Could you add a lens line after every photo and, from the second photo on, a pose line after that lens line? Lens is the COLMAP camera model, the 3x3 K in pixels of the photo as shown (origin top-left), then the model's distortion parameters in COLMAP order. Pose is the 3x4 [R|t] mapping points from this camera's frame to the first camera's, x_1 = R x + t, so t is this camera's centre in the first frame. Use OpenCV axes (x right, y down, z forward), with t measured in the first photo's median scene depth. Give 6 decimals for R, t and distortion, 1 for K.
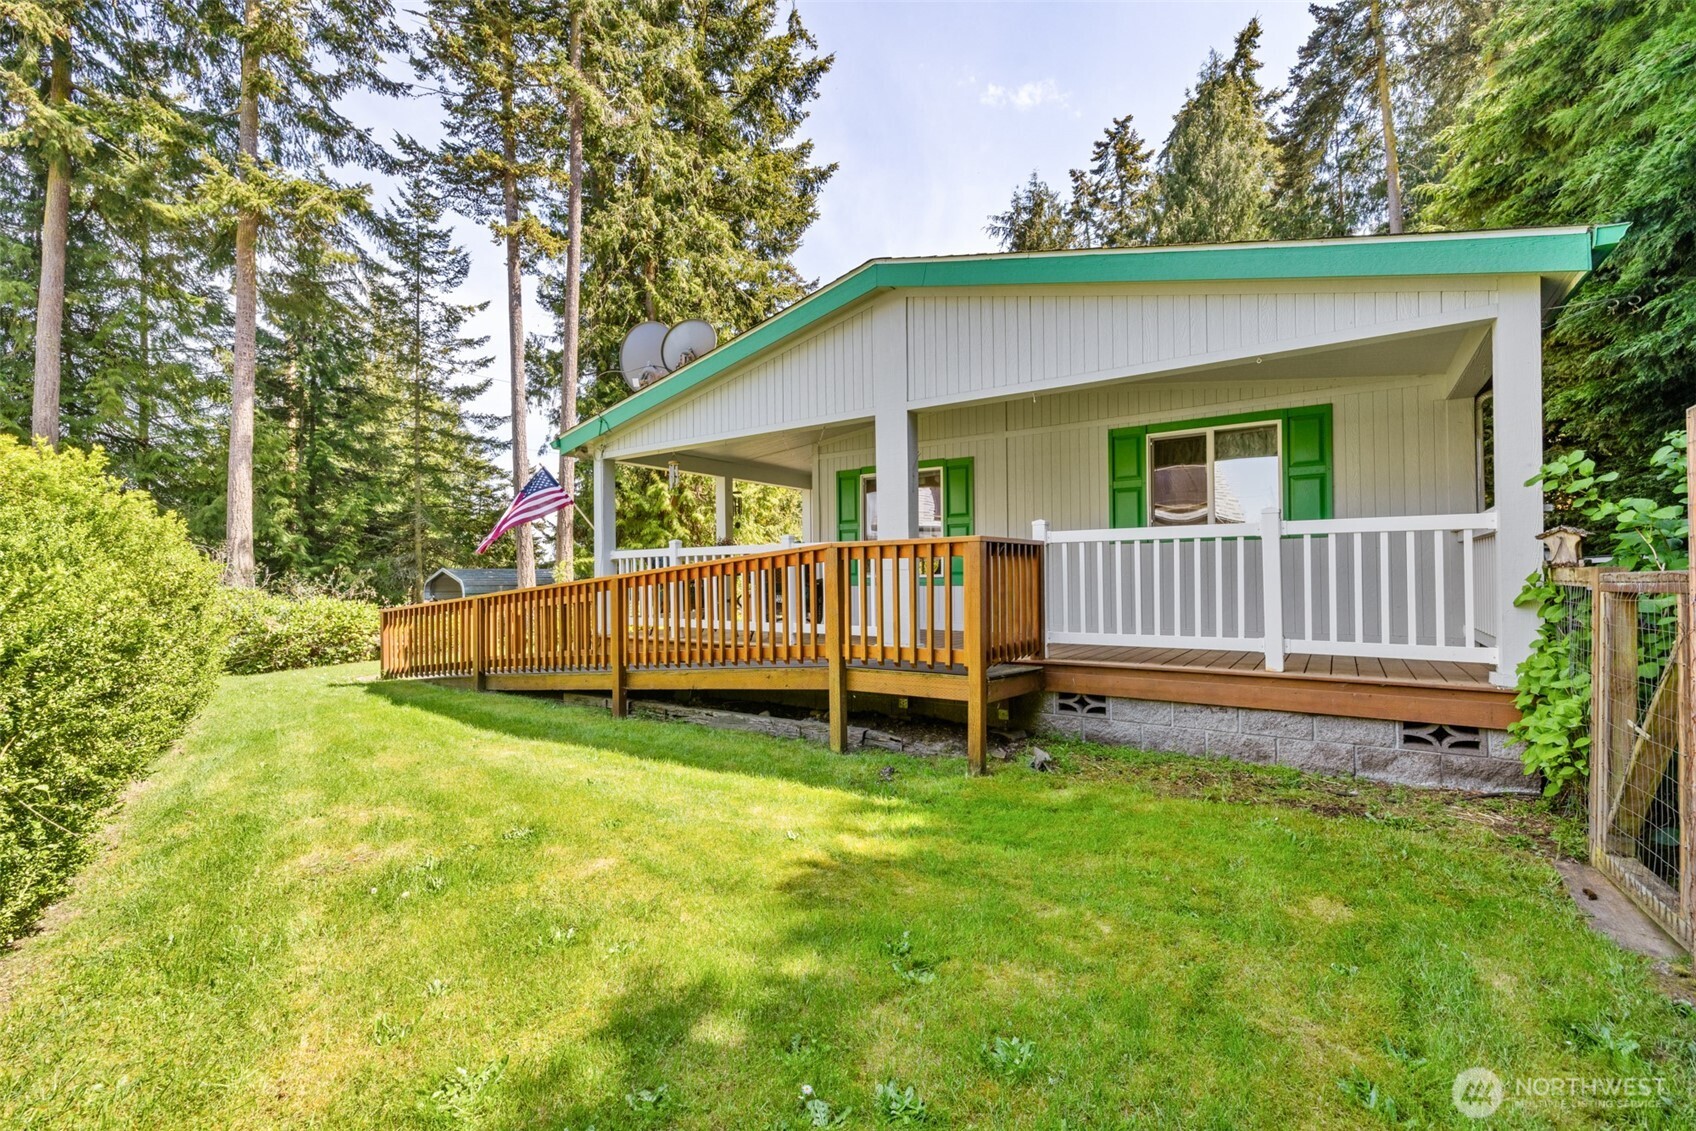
lens RADIAL K [[723.9, 0, 842.7], [0, 723.9, 562.3], [0, 0, 1]] dist [-0.000679, -0.000373]
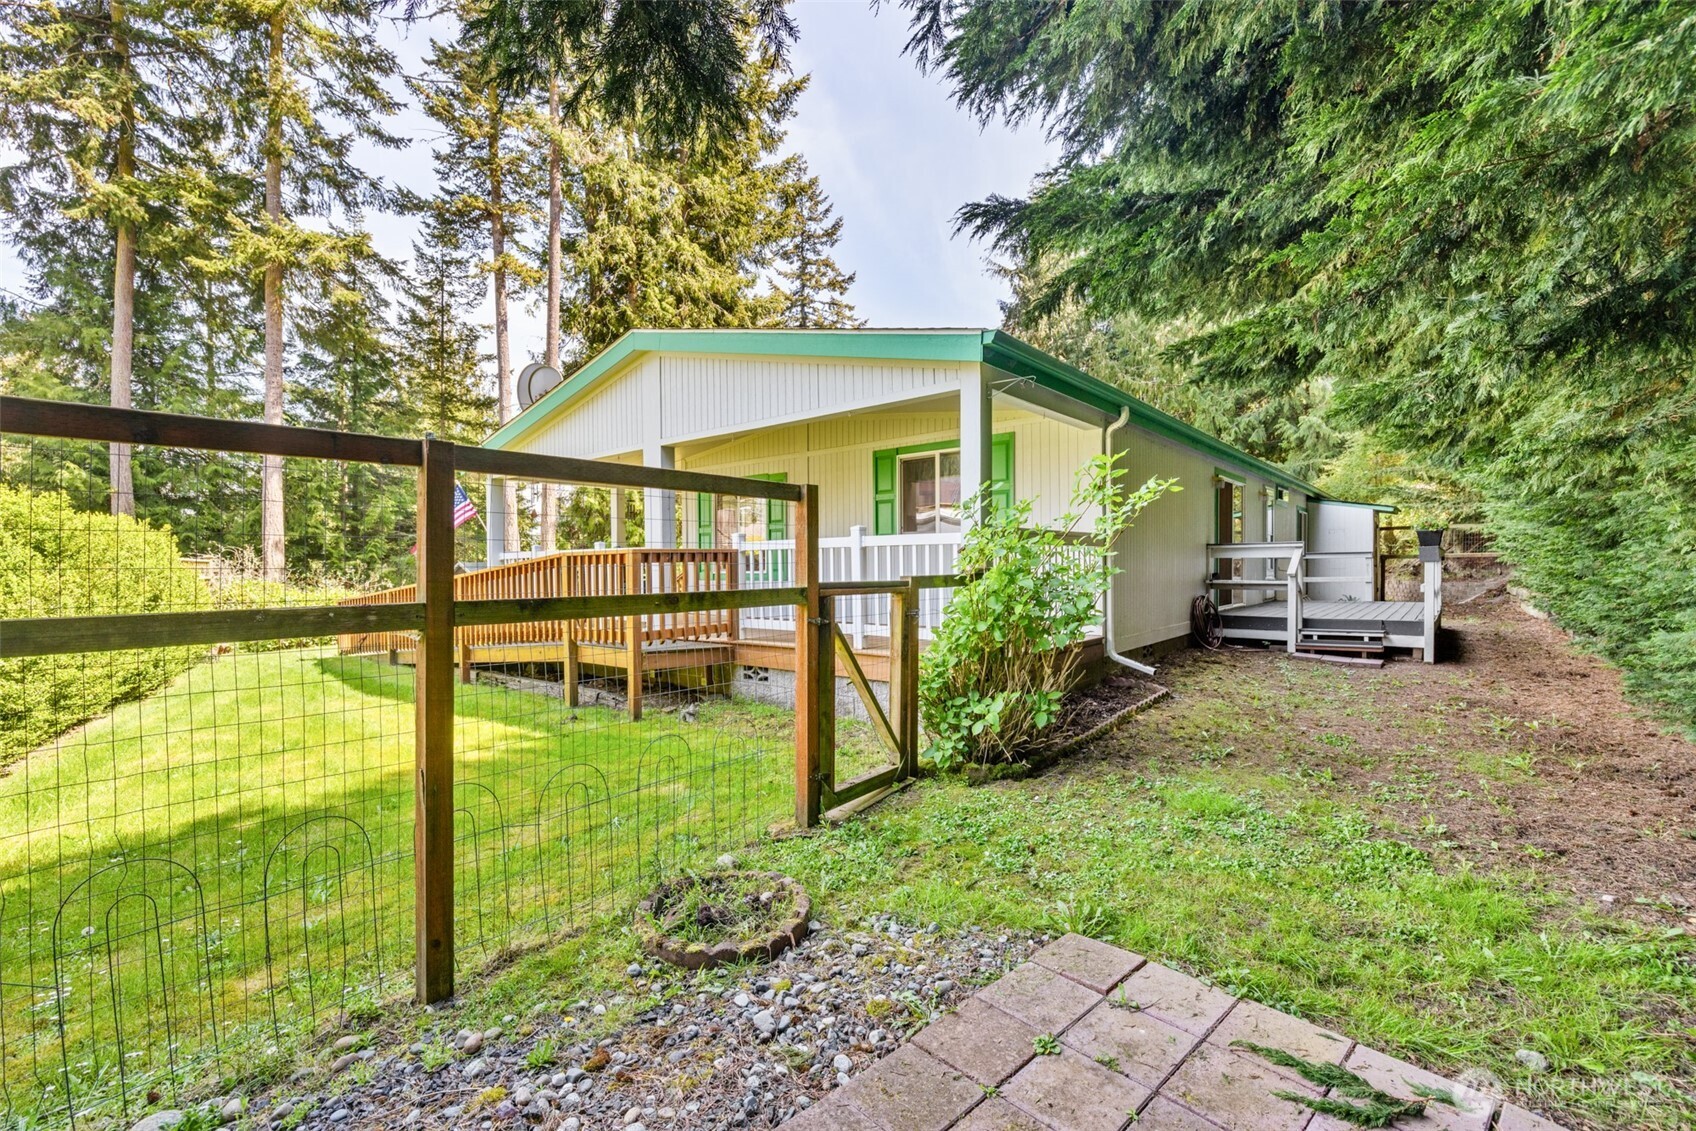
lens RADIAL K [[723.9, 0, 841.4], [0, 723.9, 567.3], [0, 0, 1]] dist [-0.000679, -0.000373]
pose [[0.995852, -0.001606, -0.090973, 0.155876], [0.003501, 0.999780, 0.020679, -0.005981], [0.090920, -0.020912, 0.995639, -0.073494]]
